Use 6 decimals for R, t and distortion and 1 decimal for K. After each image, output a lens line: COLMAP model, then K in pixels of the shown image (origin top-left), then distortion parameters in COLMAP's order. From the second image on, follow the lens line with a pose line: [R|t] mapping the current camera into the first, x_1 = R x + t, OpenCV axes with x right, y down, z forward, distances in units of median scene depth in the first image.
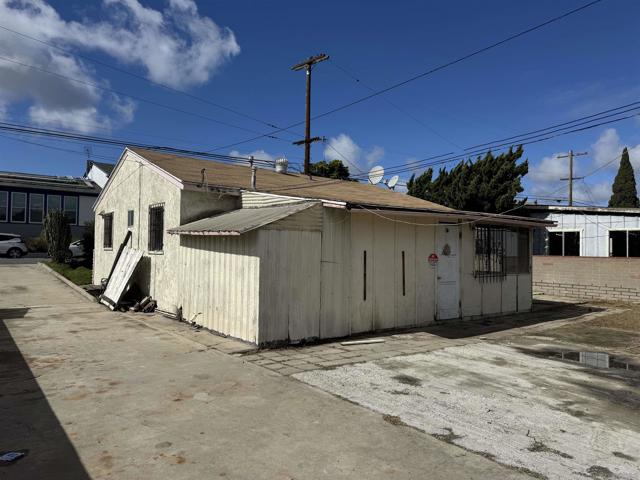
lens RADIAL K [[448.2, 0, 321.7], [0, 448.2, 239.5], [0, 0, 1]] dist [-0.011436, -0.006035]
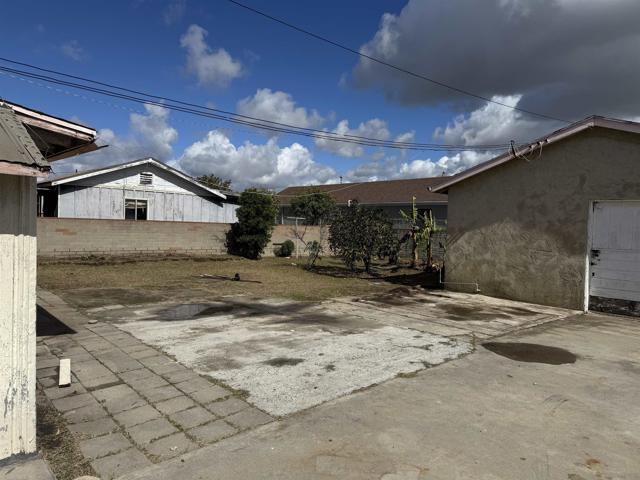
lens RADIAL K [[448.2, 0, 321.4], [0, 448.2, 239.2], [0, 0, 1]] dist [-0.011436, -0.006035]
pose [[-0.059836, -0.062503, 0.996250, -0.858010], [-0.059692, 0.996476, 0.058932, 0.006007], [-0.996422, -0.055942, -0.063356, 1.200556]]
